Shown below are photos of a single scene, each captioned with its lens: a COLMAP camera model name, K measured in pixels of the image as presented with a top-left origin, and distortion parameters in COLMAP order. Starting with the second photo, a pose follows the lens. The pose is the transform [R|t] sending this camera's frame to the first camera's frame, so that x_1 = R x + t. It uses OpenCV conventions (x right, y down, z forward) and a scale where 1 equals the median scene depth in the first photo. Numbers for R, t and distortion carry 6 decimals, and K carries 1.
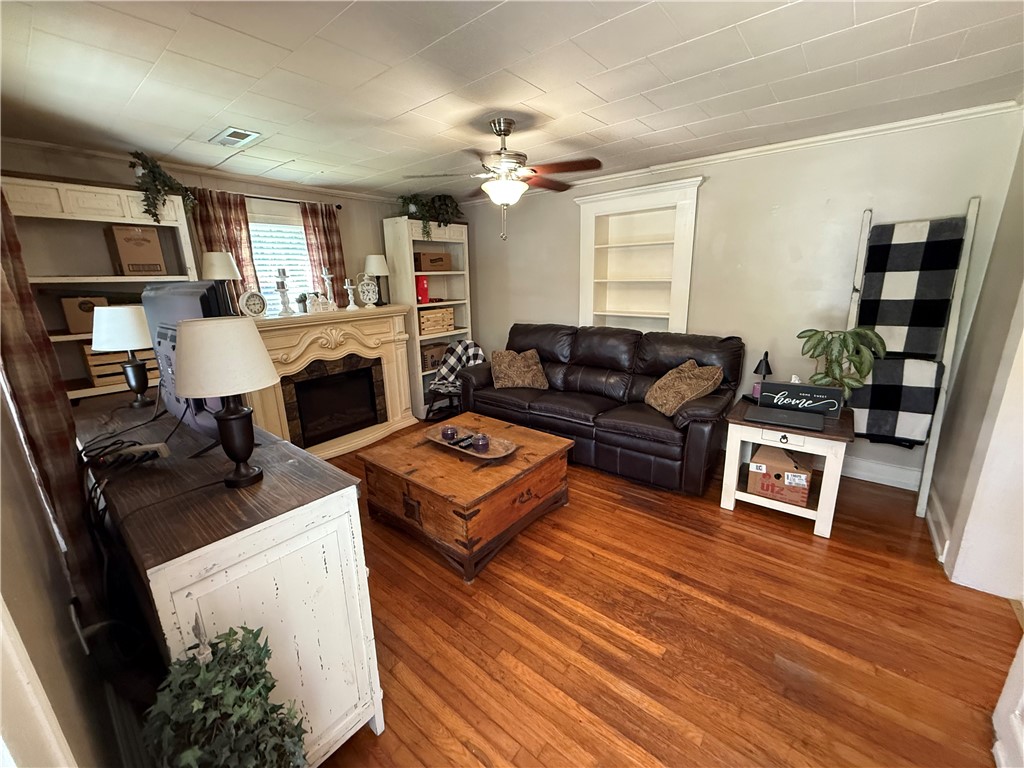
lens RADIAL K [[412.4, 0, 511.9], [0, 412.4, 381.4], [0, 0, 1]] dist [0.002086, -0.000018]
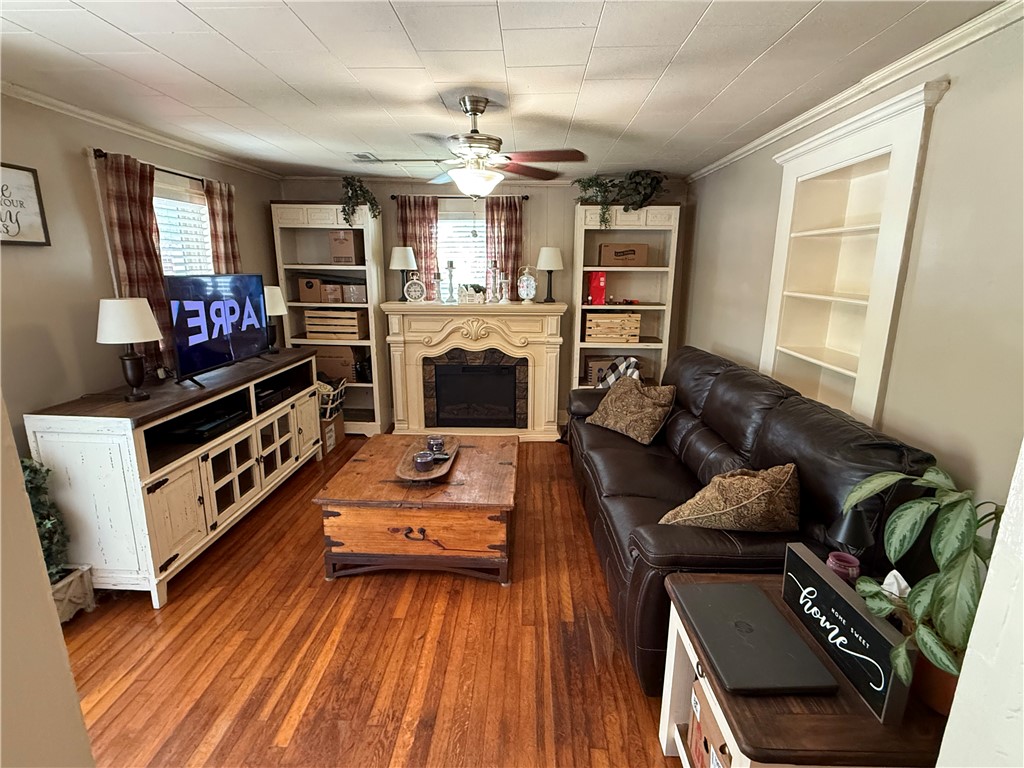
lens RADIAL K [[504.1, 0, 511.1], [0, 504.1, 382.7], [0, 0, 1]] dist [0.001359, -0.000177]
pose [[0.602148, 0.211213, -0.769939, 0.582835], [-0.221817, 0.970662, 0.092800, -0.110263], [0.766951, 0.114907, 0.631333, 0.293560]]
